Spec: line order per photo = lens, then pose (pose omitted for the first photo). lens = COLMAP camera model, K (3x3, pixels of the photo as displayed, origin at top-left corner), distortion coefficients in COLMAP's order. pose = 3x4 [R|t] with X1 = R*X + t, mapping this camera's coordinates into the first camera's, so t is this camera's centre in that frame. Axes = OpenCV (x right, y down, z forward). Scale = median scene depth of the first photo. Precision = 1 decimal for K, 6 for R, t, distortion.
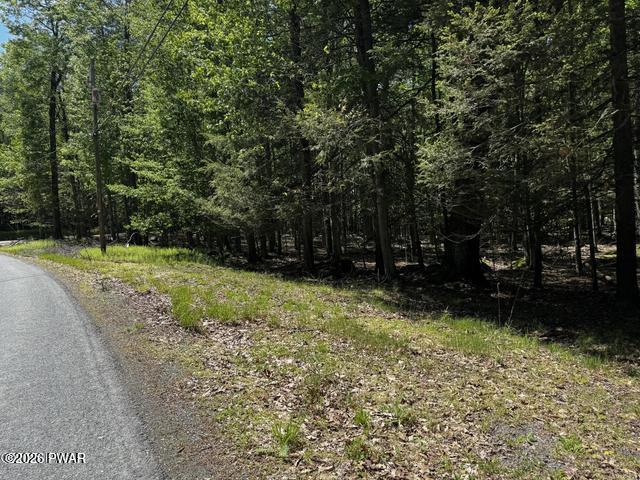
lens RADIAL K [[433.3, 0, 320.0], [0, 433.3, 240.0], [0, 0, 1]] dist [0.002109, -0.031834]
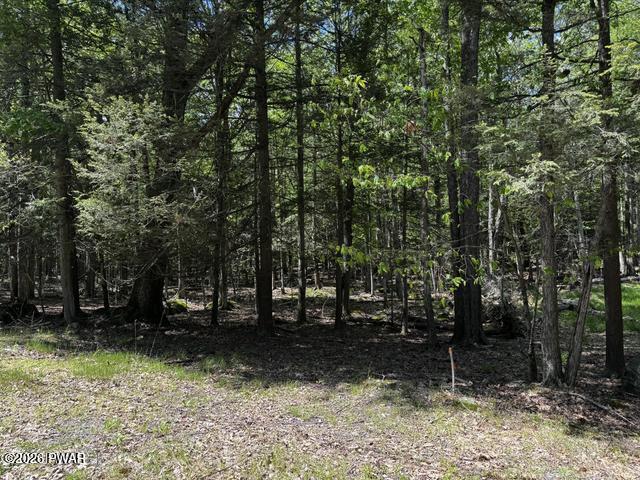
lens RADIAL K [[433.3, 0, 320.0], [0, 433.3, 240.0], [0, 0, 1]] dist [0.002109, -0.031834]
pose [[0.826894, 0.060295, 0.559115, 0.120295], [-0.005311, 0.995028, -0.099449, -0.004215], [-0.562332, 0.079265, 0.823104, -0.256171]]
